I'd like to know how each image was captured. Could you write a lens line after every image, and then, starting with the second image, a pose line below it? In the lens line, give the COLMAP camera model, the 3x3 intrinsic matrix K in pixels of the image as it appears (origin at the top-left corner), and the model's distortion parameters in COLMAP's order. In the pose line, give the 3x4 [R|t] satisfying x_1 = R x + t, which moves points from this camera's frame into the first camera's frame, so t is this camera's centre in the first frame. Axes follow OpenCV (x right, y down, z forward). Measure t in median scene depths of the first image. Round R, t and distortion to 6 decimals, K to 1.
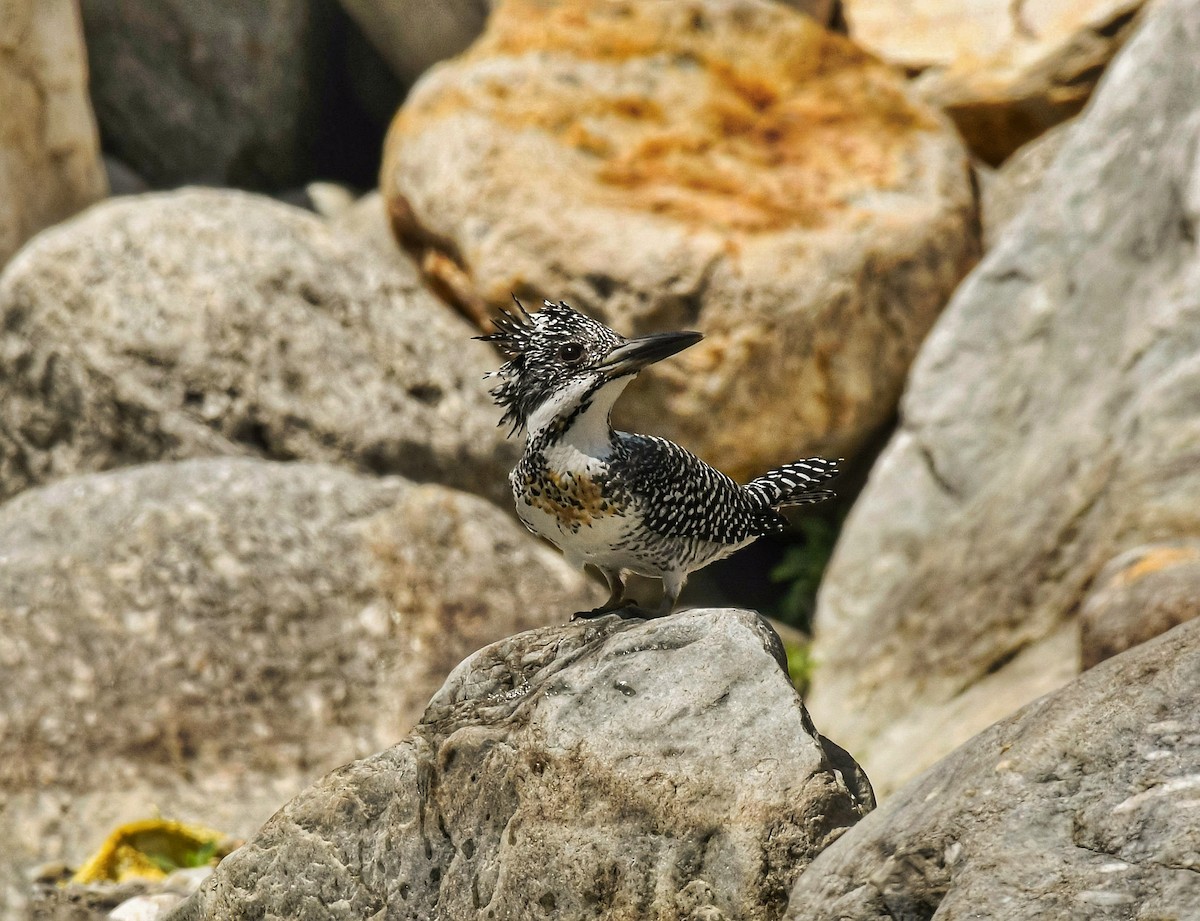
lens RADIAL K [[580.0, 0, 600.3], [0, 580.0, 538.4], [0, 0, 1]] dist [-0.003933, 0.002087]
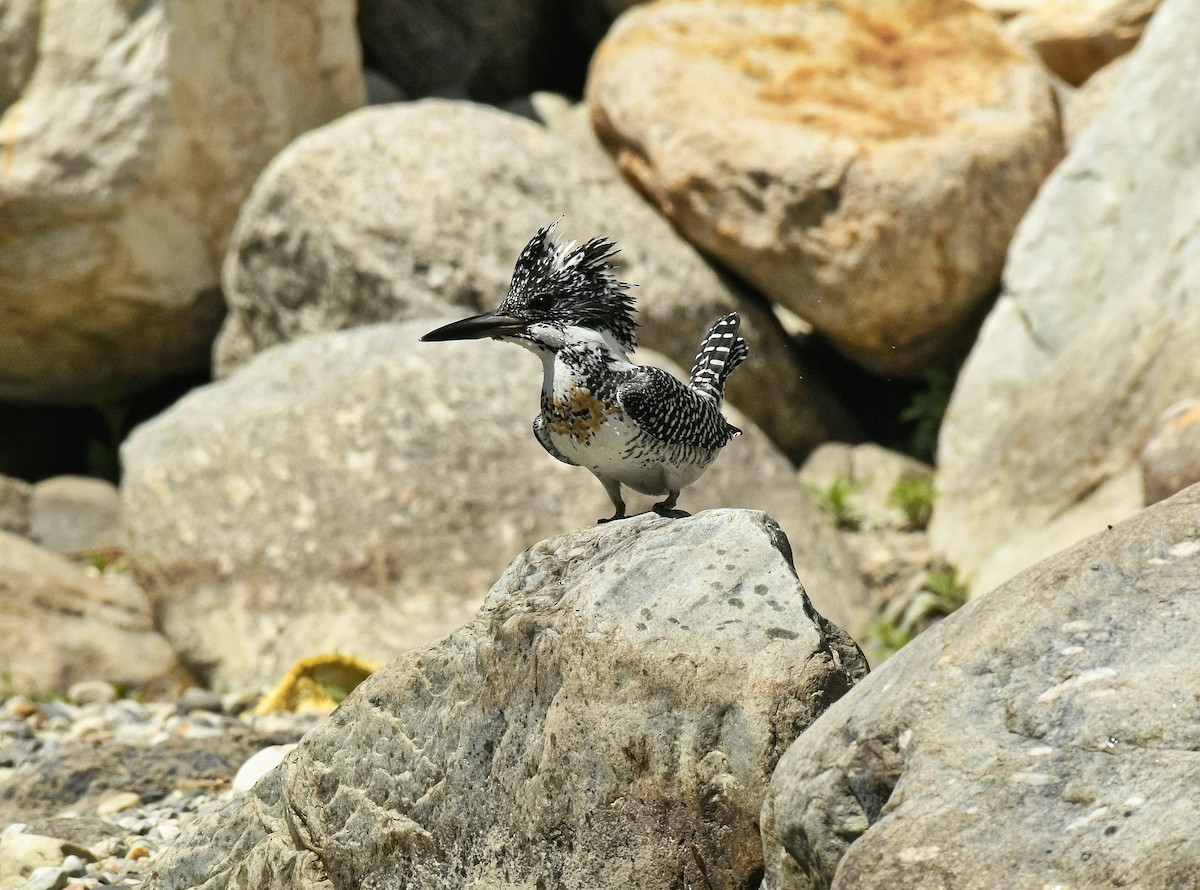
lens RADIAL K [[482.8, 0, 585.6], [0, 482.8, 445.0], [0, 0, 1]] dist [0.000176, -0.000098]
pose [[0.999840, -0.002065, 0.017744, -0.359206], [0.003367, 0.997280, -0.073634, 0.186097], [-0.017544, 0.073682, 0.997127, 0.020183]]
